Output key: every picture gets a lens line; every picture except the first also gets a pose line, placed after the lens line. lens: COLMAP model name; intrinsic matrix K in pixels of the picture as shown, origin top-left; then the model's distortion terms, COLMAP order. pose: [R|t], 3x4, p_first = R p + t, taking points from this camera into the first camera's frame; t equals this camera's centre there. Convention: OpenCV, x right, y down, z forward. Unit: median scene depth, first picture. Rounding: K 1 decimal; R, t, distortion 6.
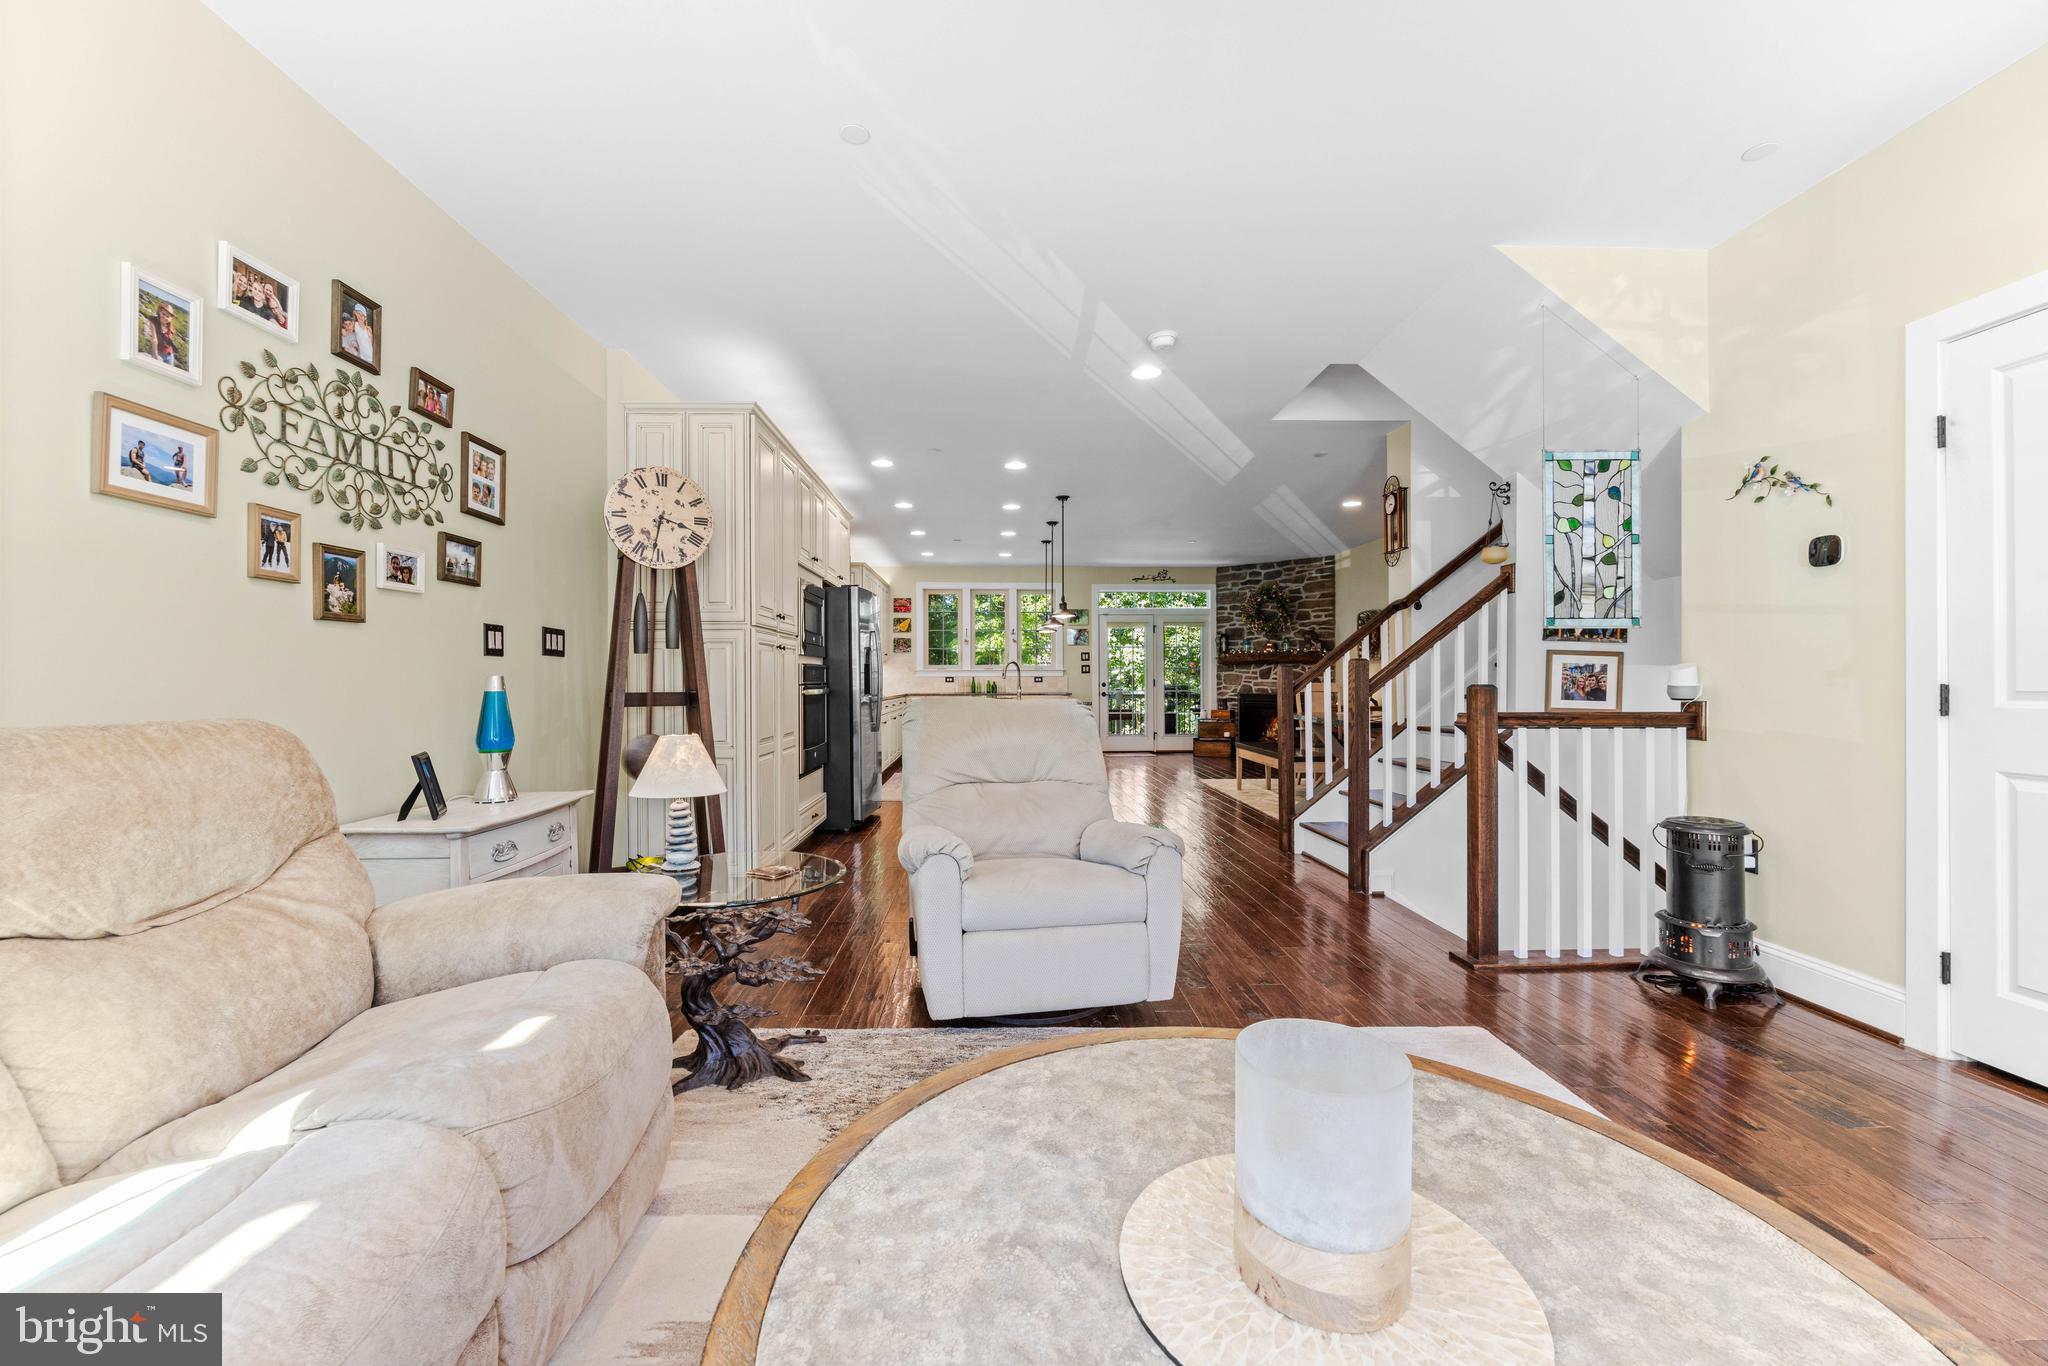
lens RADIAL K [[818.2, 0, 1018.4], [0, 818.2, 680.4], [0, 0, 1]] dist [-0.003166, -0.000597]
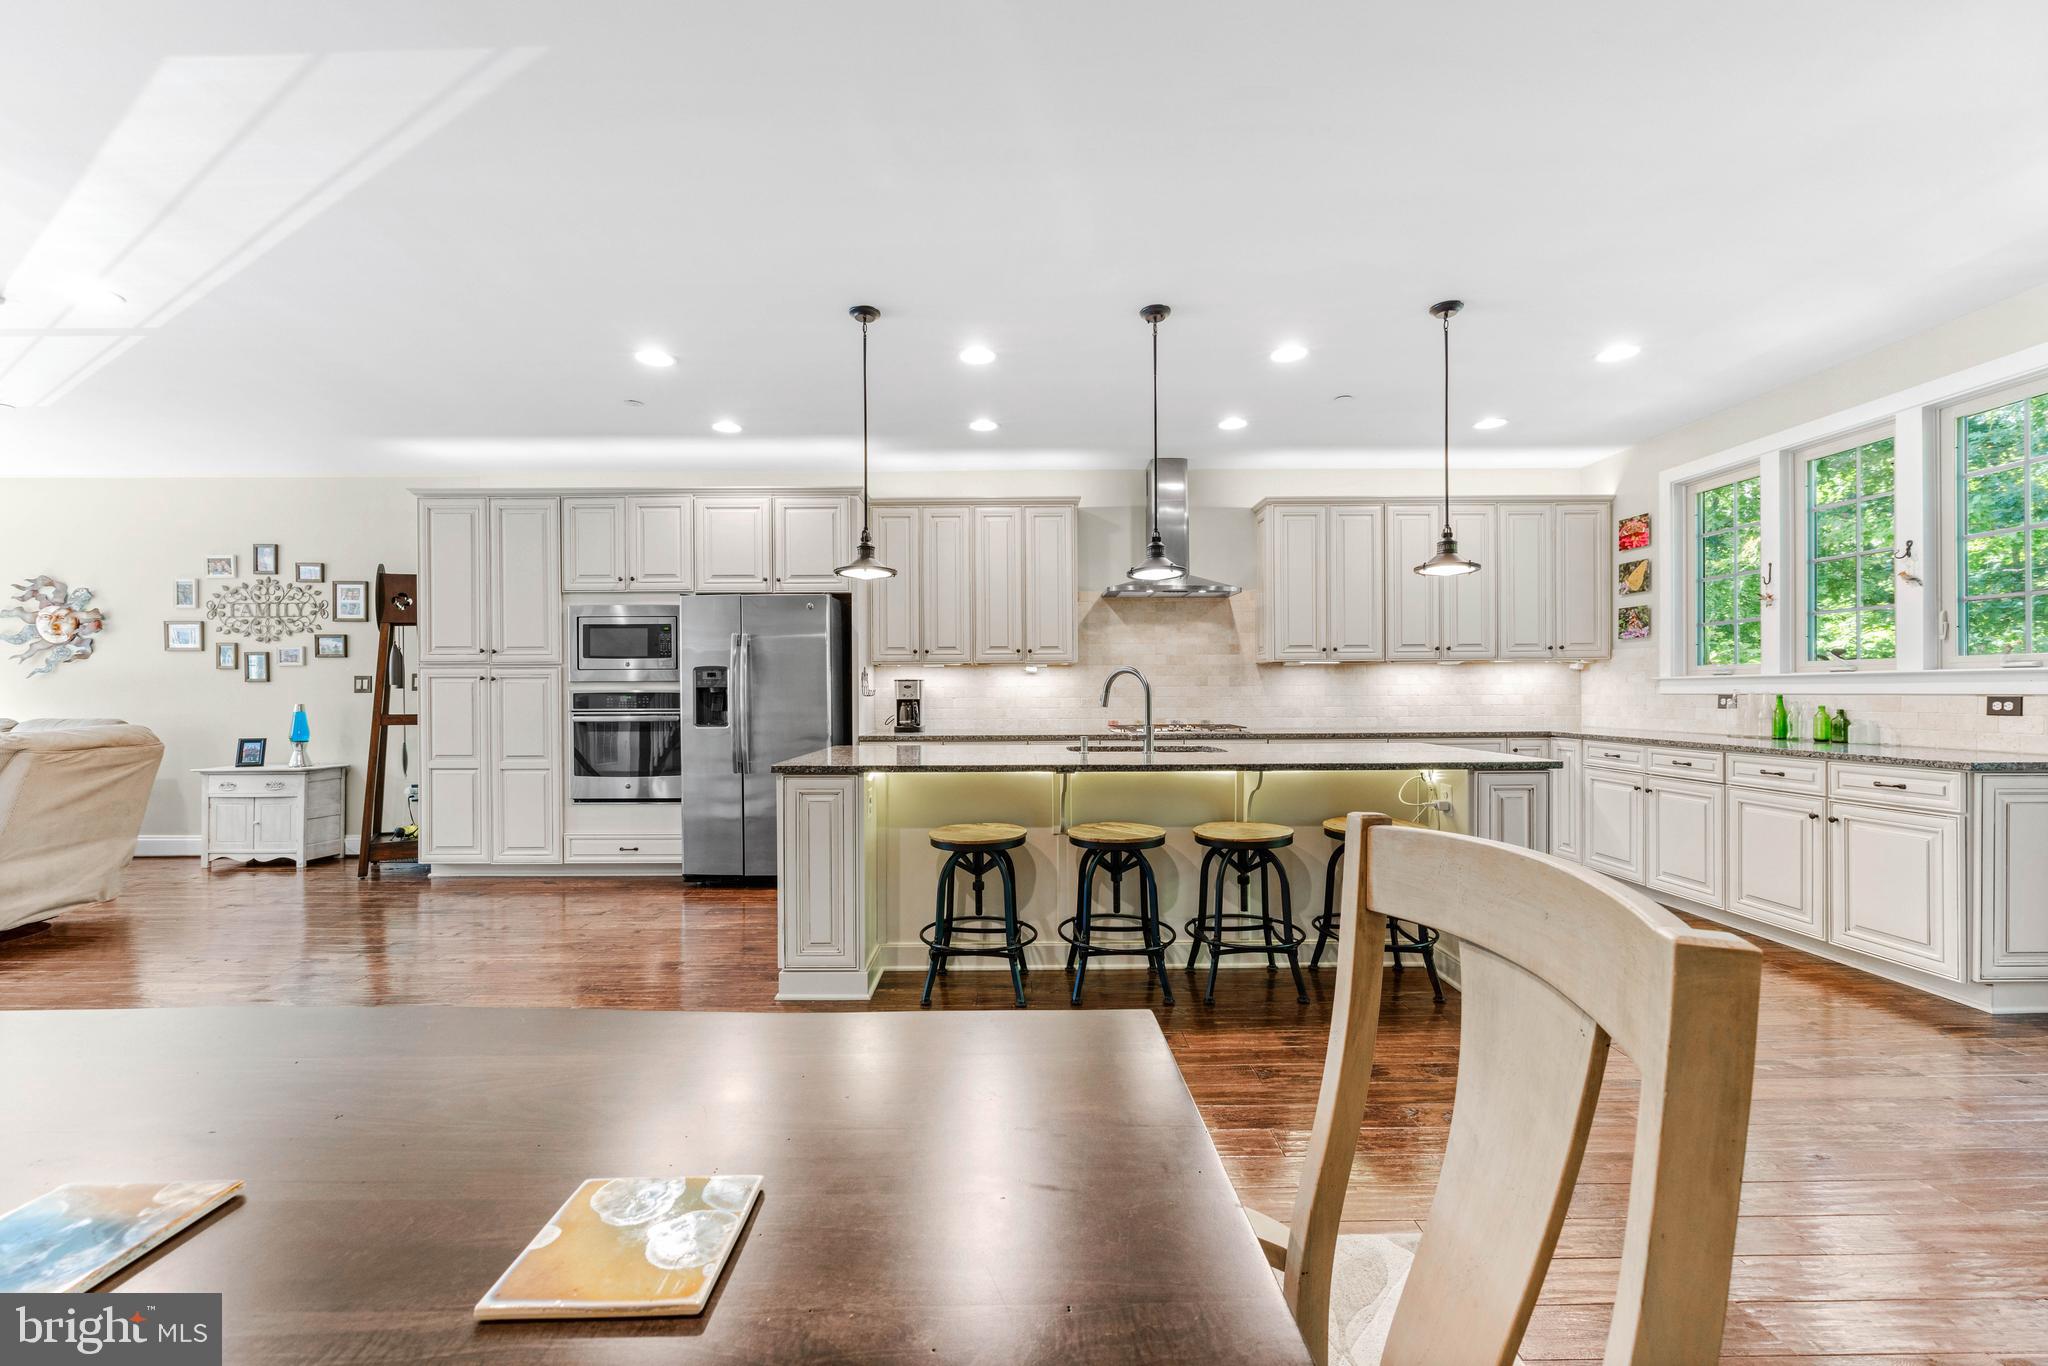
lens RADIAL K [[818.2, 0, 1021.4], [0, 818.2, 696.1], [0, 0, 1]] dist [-0.003166, -0.000597]
pose [[-0.029493, 0.007071, -0.999540, 1.313004], [0.004158, 0.999967, 0.006951, -0.032114], [0.999556, -0.003951, -0.029522, 2.844876]]
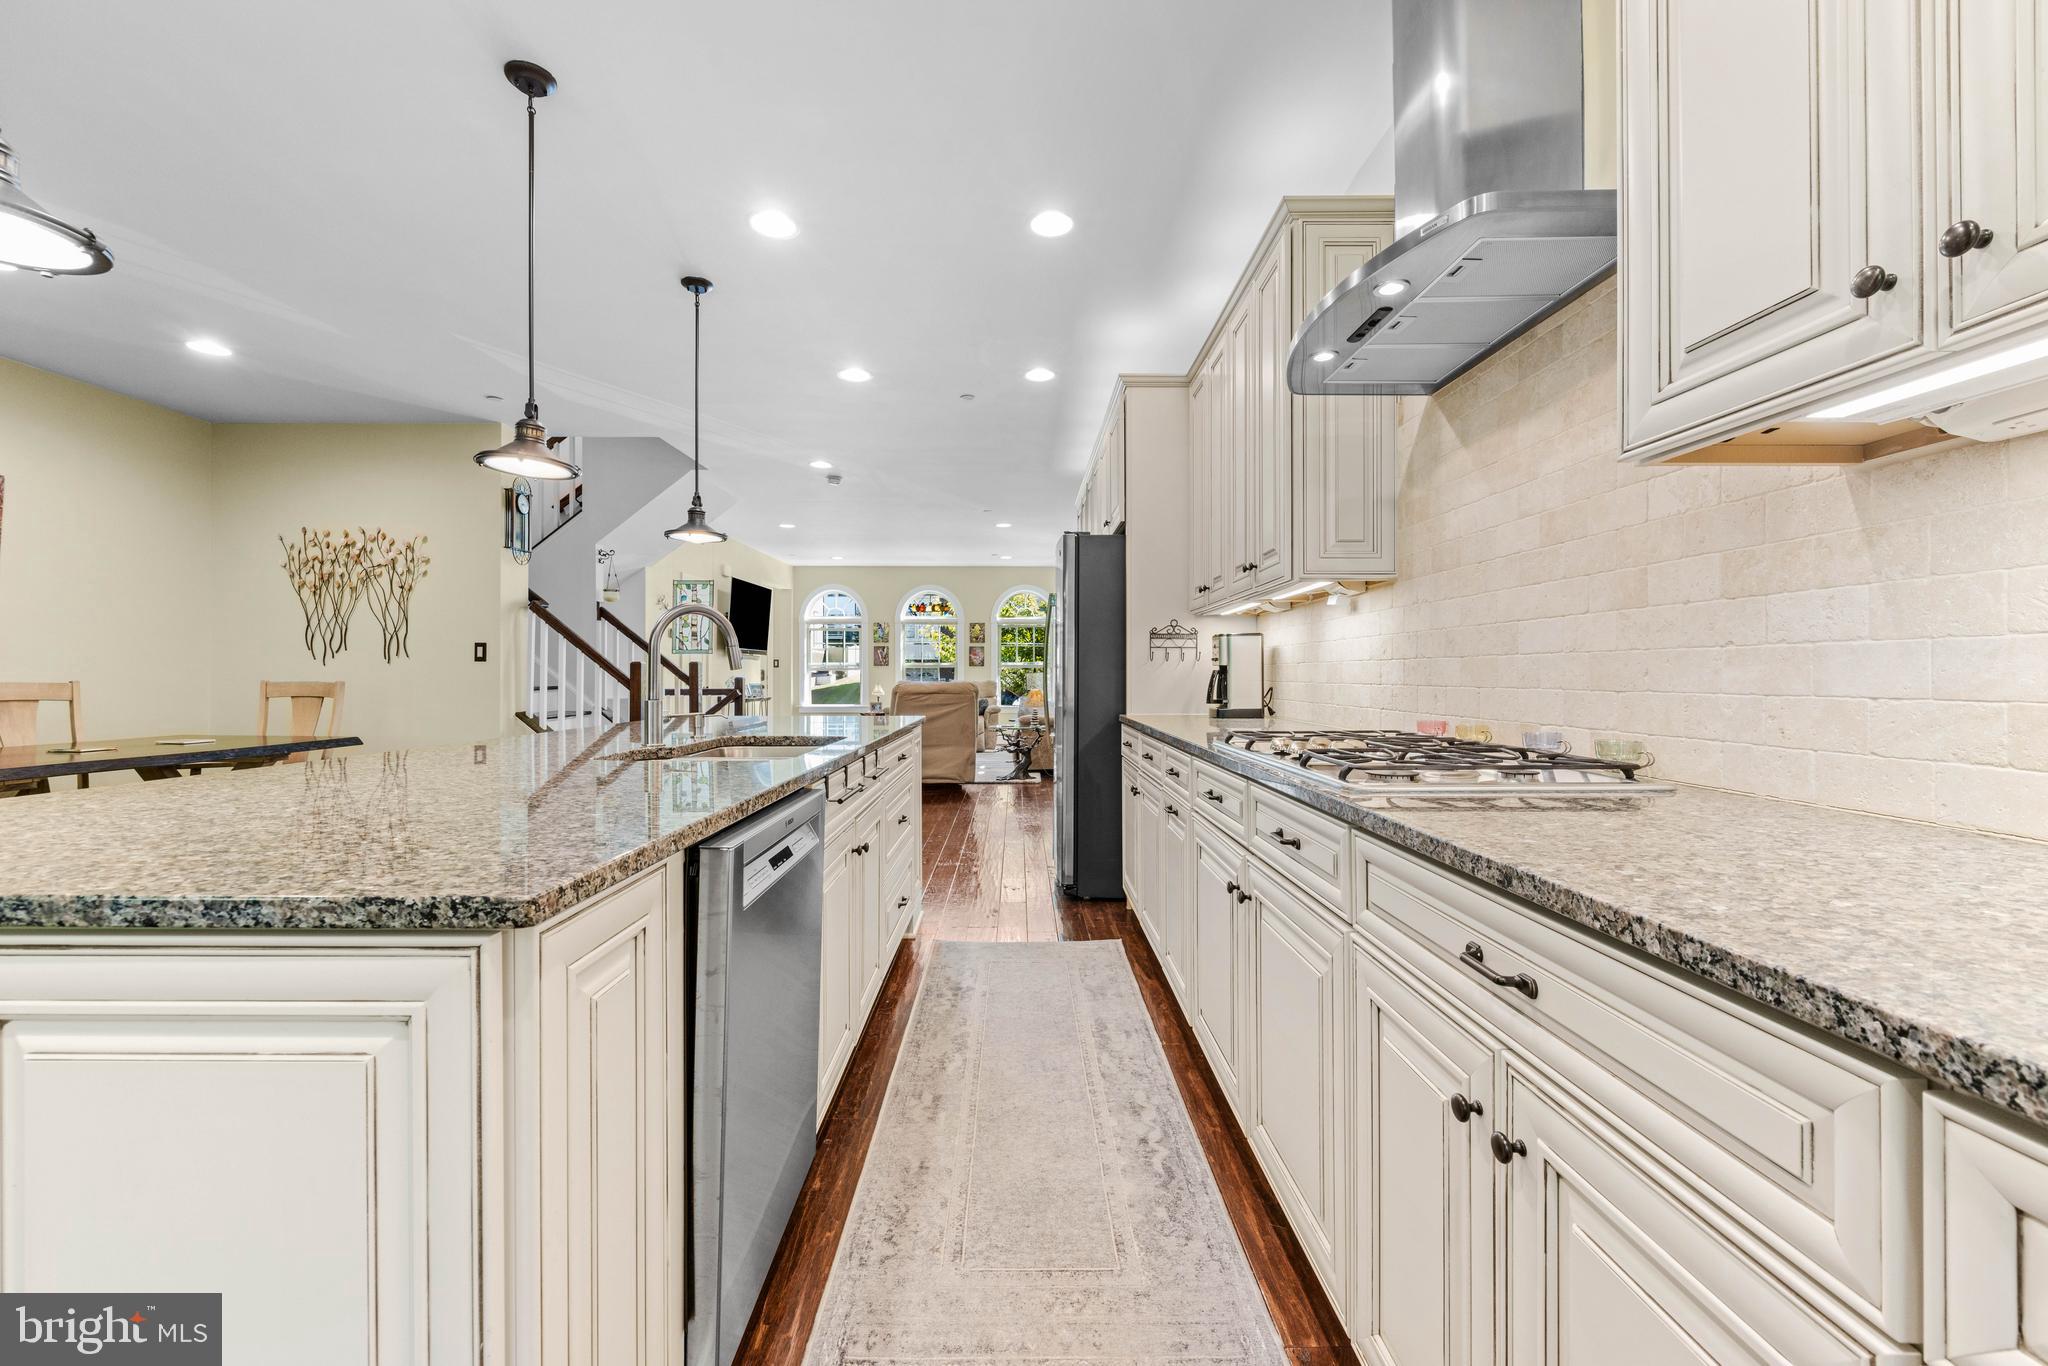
lens RADIAL K [[818.2, 0, 1018.0], [0, 818.2, 675.5], [0, 0, 1]] dist [-0.003166, -0.000597]
pose [[-0.999570, 0.002749, 0.029180, -0.365473], [0.002768, 0.999996, 0.000614, 0.000830], [-0.029178, 0.000695, -0.999574, 3.770234]]
